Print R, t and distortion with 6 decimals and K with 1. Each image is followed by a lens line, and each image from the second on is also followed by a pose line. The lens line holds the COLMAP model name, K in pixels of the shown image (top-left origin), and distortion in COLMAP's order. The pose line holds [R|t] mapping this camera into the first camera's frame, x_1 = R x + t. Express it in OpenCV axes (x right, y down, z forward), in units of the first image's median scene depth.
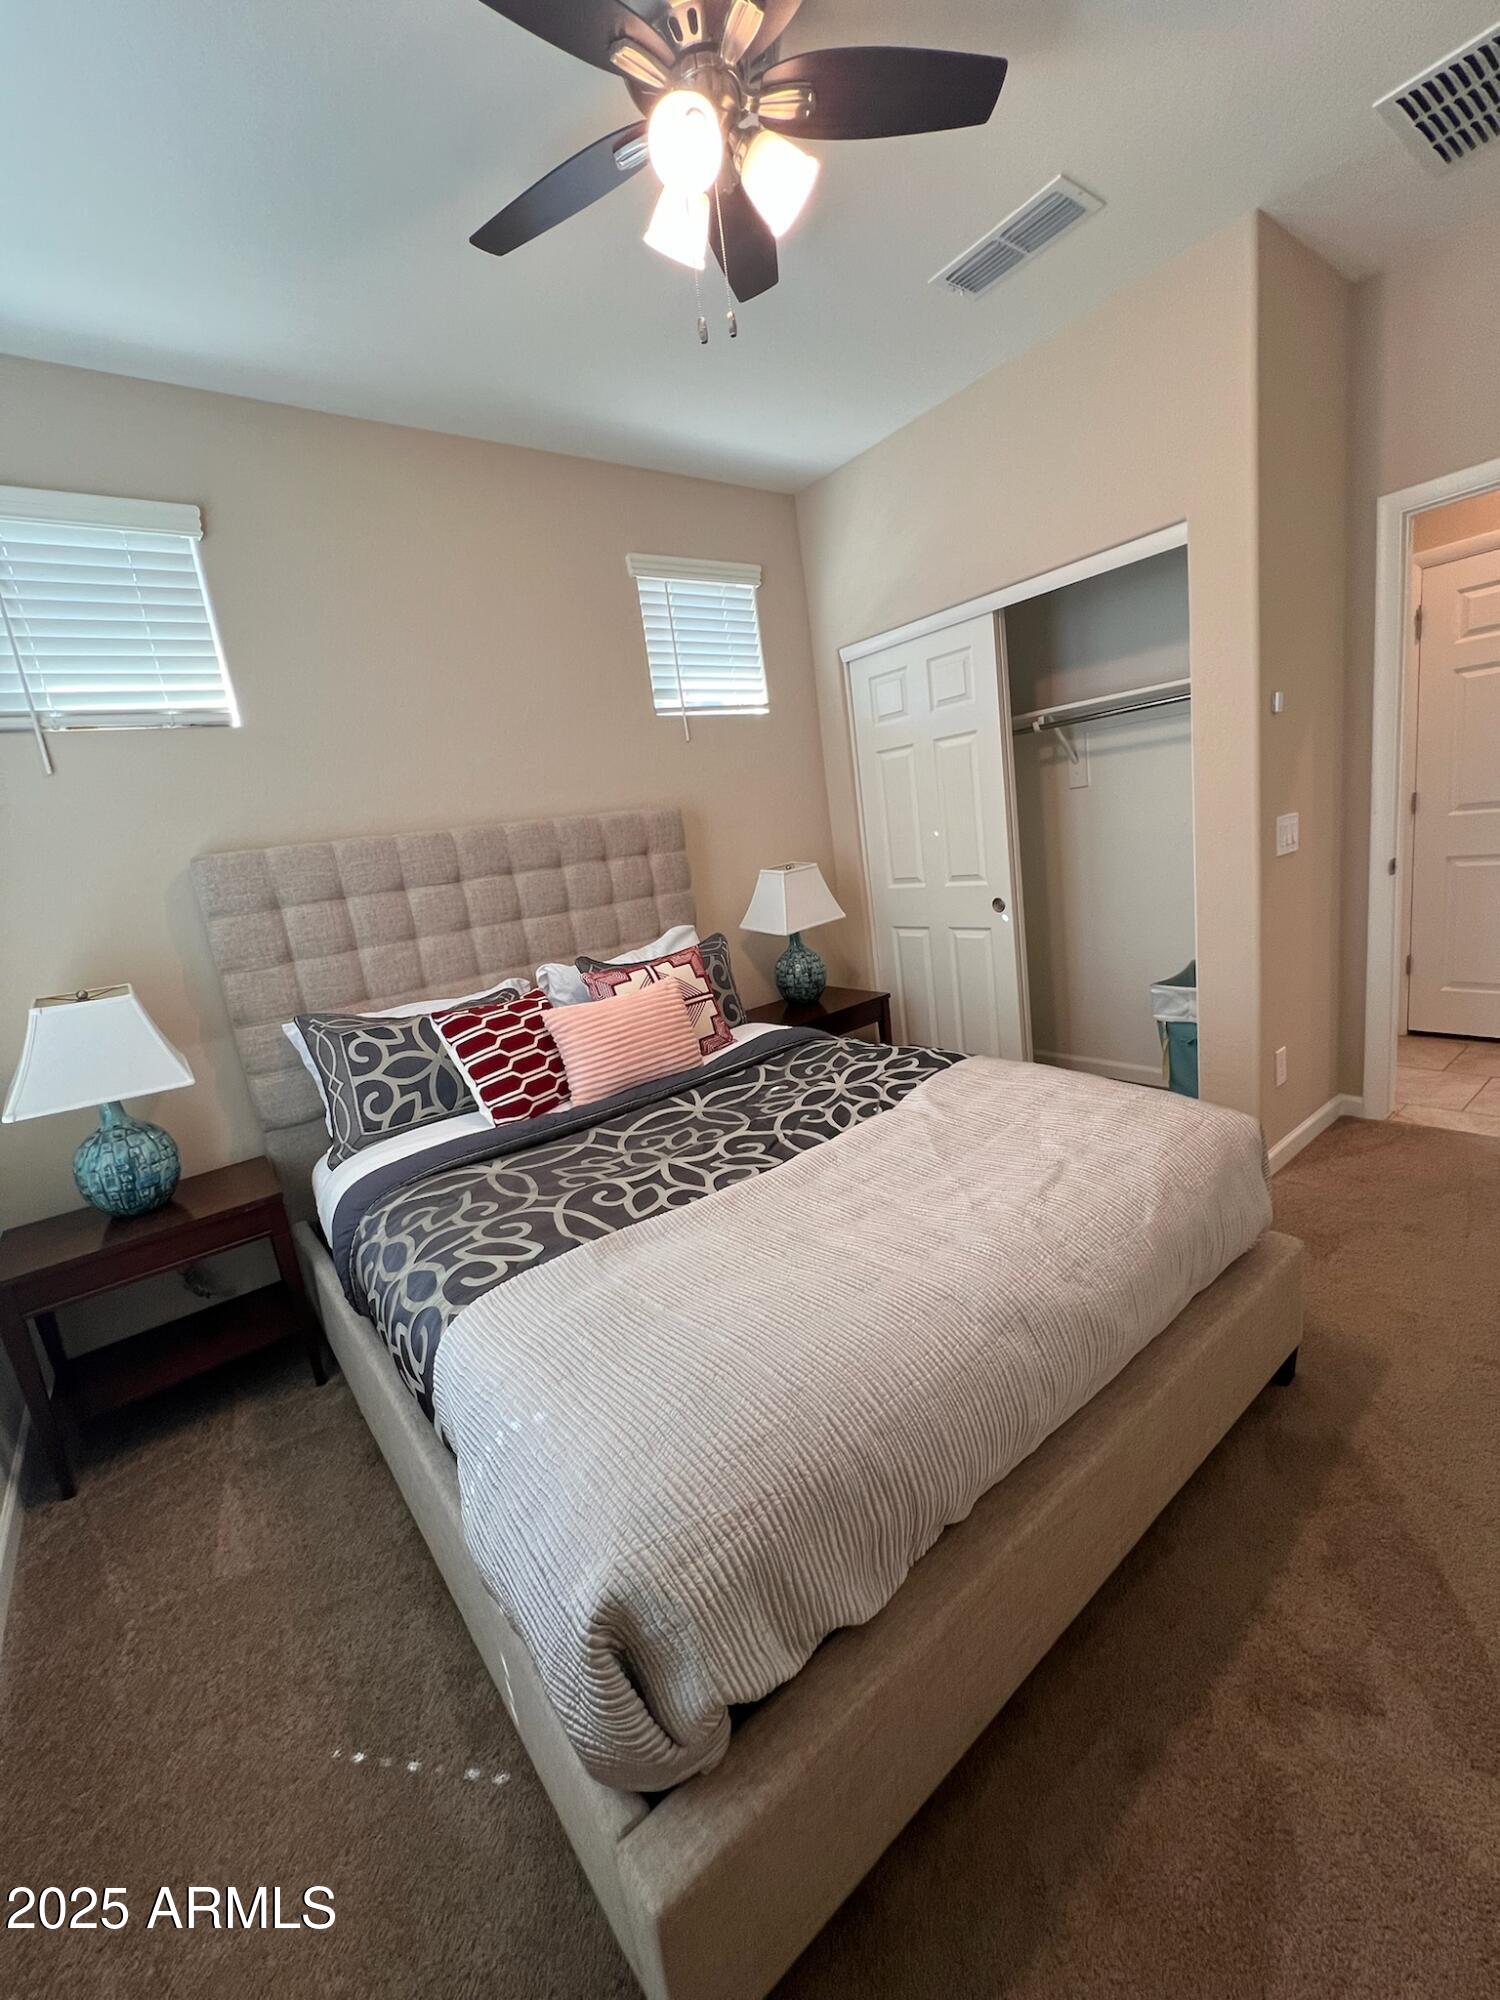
lens RADIAL K [[805.0, 0, 745.3], [0, 805.0, 992.7], [0, 0, 1]] dist [0.001249, 0.000044]
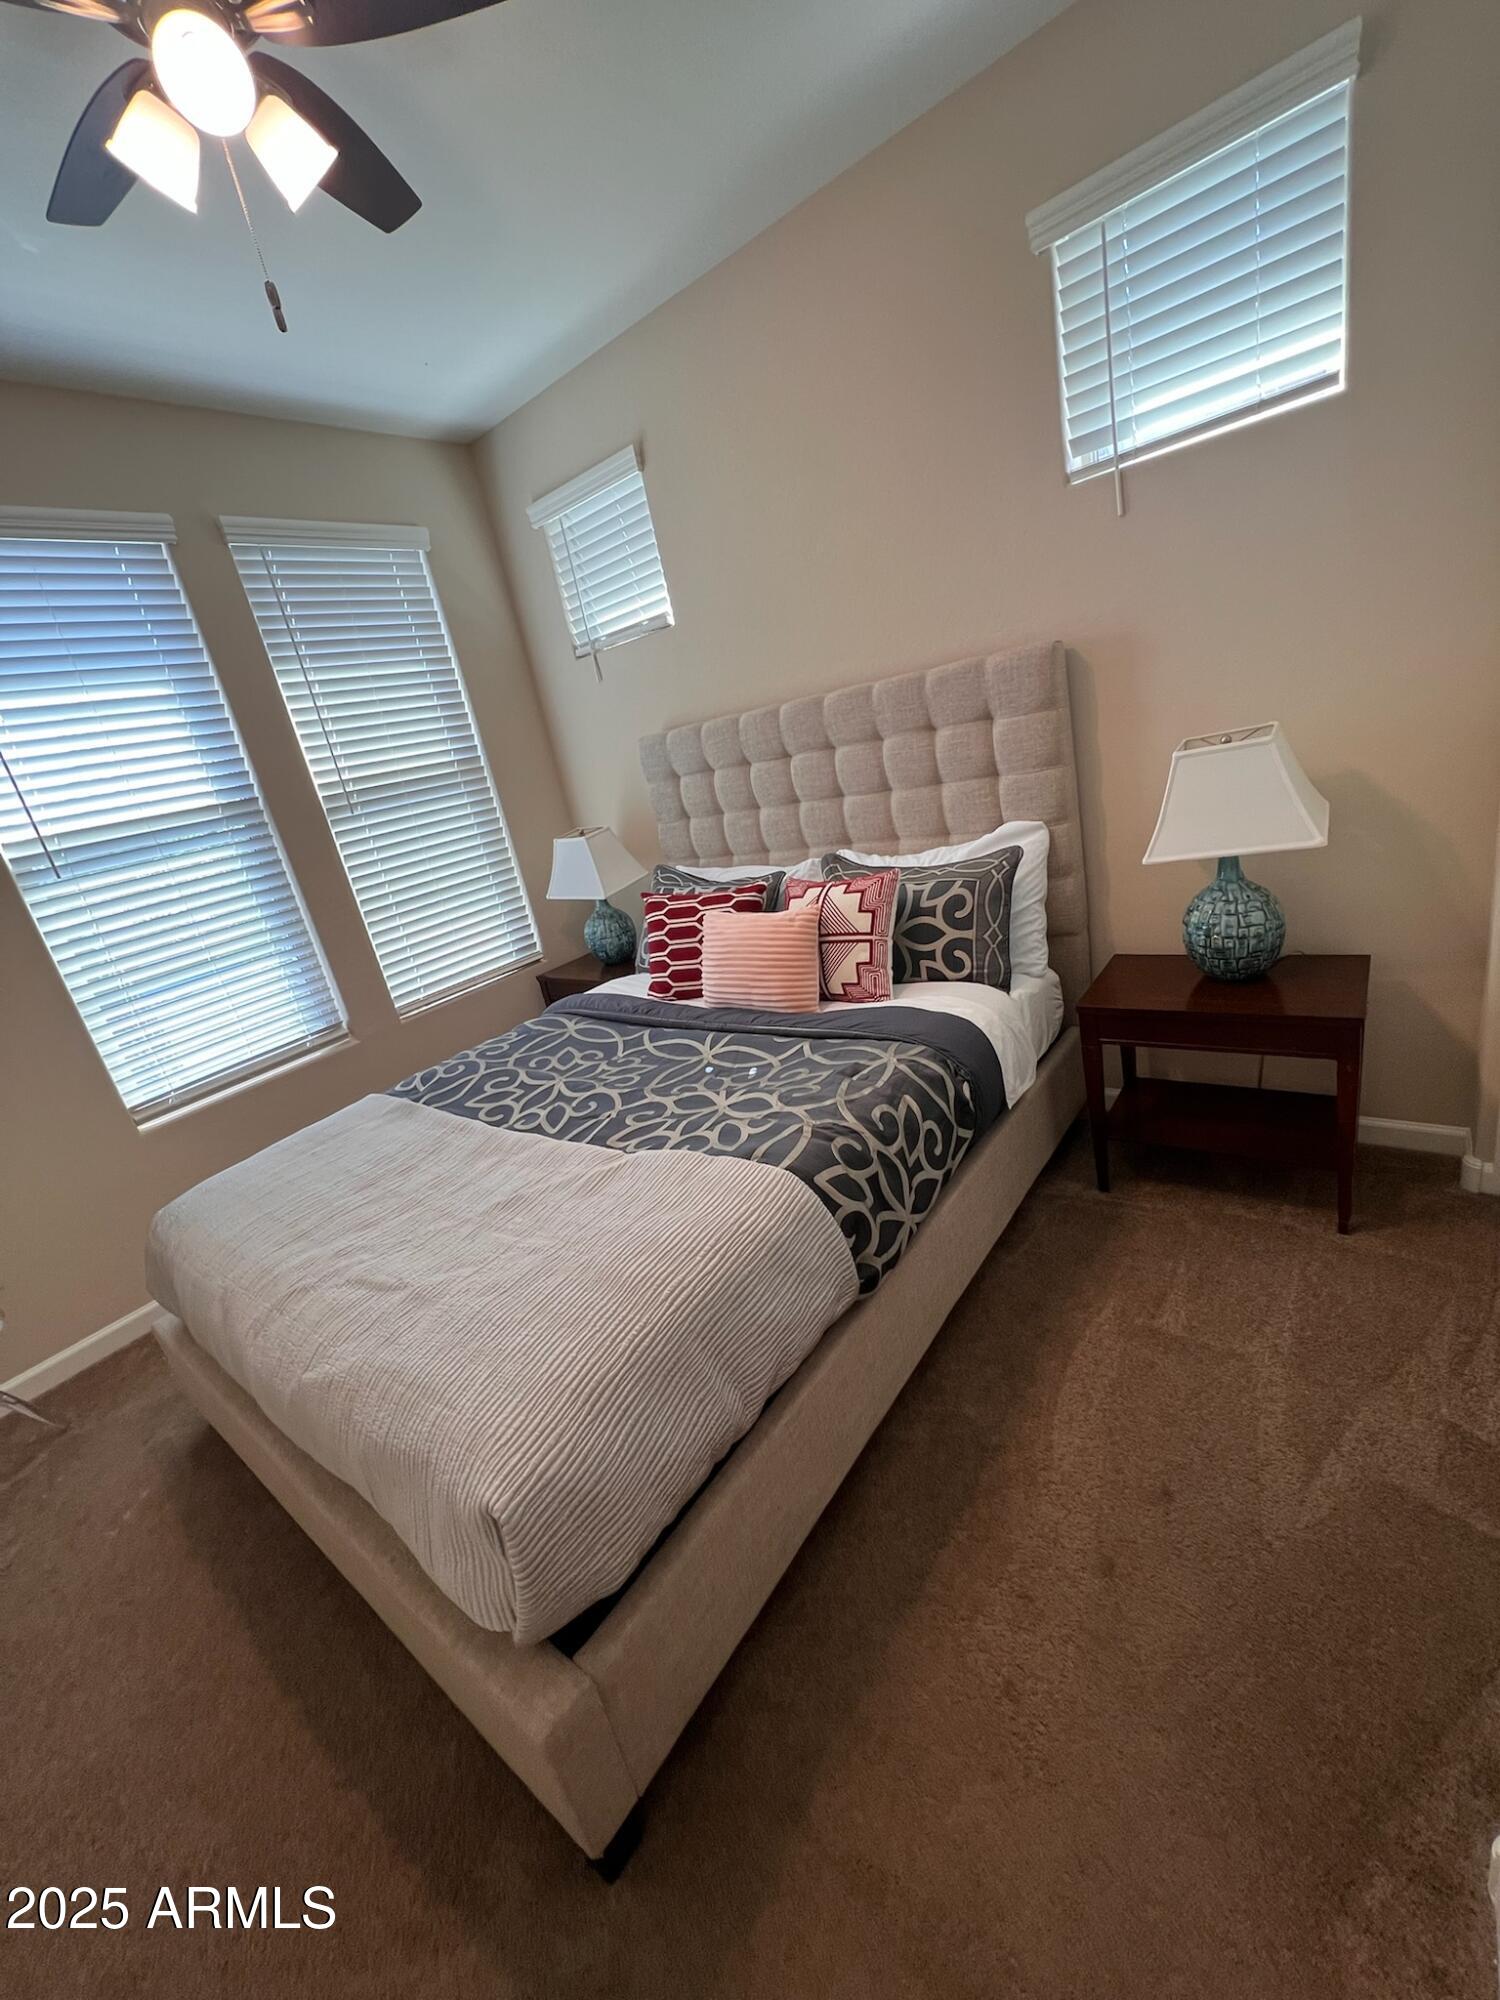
lens RADIAL K [[773.6, 0, 750.0], [0, 773.6, 1000.0], [0, 0, 1]] dist [-0.011270, 0.000234]
pose [[0.272795, 0.365487, -0.889945, 0.732380], [-0.040452, 0.928569, 0.368950, -0.251021], [0.961221, -0.064648, 0.268094, 0.792342]]
